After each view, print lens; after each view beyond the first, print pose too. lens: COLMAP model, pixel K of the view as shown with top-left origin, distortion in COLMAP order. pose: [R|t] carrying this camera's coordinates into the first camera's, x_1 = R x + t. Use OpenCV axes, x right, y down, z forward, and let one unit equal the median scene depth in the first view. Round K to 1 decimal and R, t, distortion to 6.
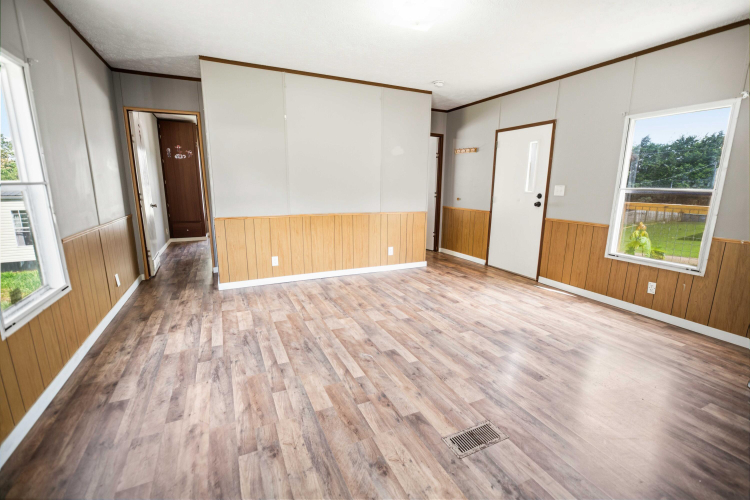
lens RADIAL K [[325.7, 0, 375.5], [0, 325.7, 251.4], [0, 0, 1]] dist [-0.007603, -0.001156]
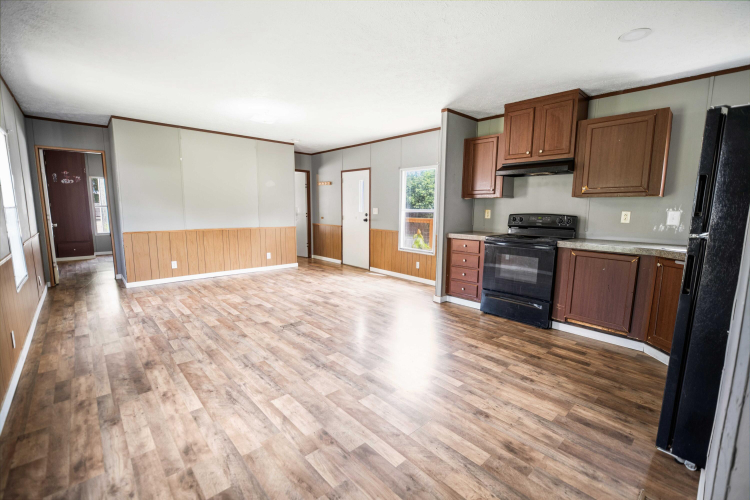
lens RADIAL K [[325.7, 0, 375.5], [0, 325.7, 251.4], [0, 0, 1]] dist [-0.007603, -0.001156]
pose [[0.955871, -0.038755, 0.291219, 0.113274], [0.057935, 0.996662, -0.057525, 0.124118], [-0.288017, 0.071858, 0.954925, -0.625171]]
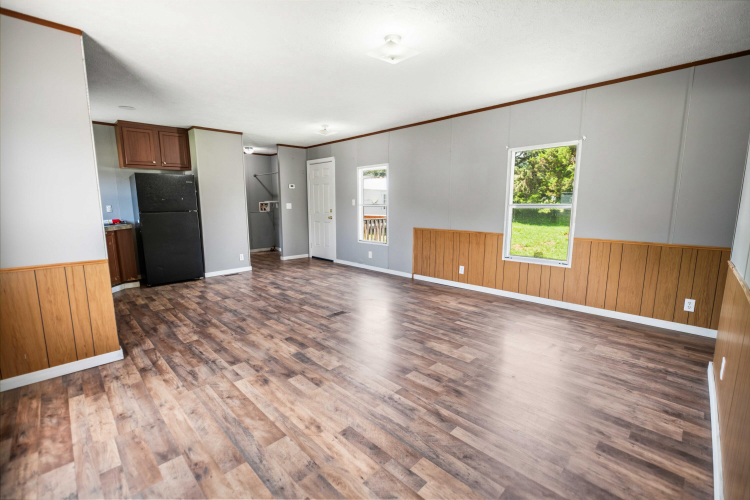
lens RADIAL K [[325.7, 0, 375.5], [0, 325.7, 251.4], [0, 0, 1]] dist [-0.007603, -0.001156]
pose [[-0.942641, 0.042763, -0.331058, 0.396089], [-0.072854, 0.941496, 0.329056, -0.310120], [0.325761, 0.334300, -0.884377, 1.493929]]
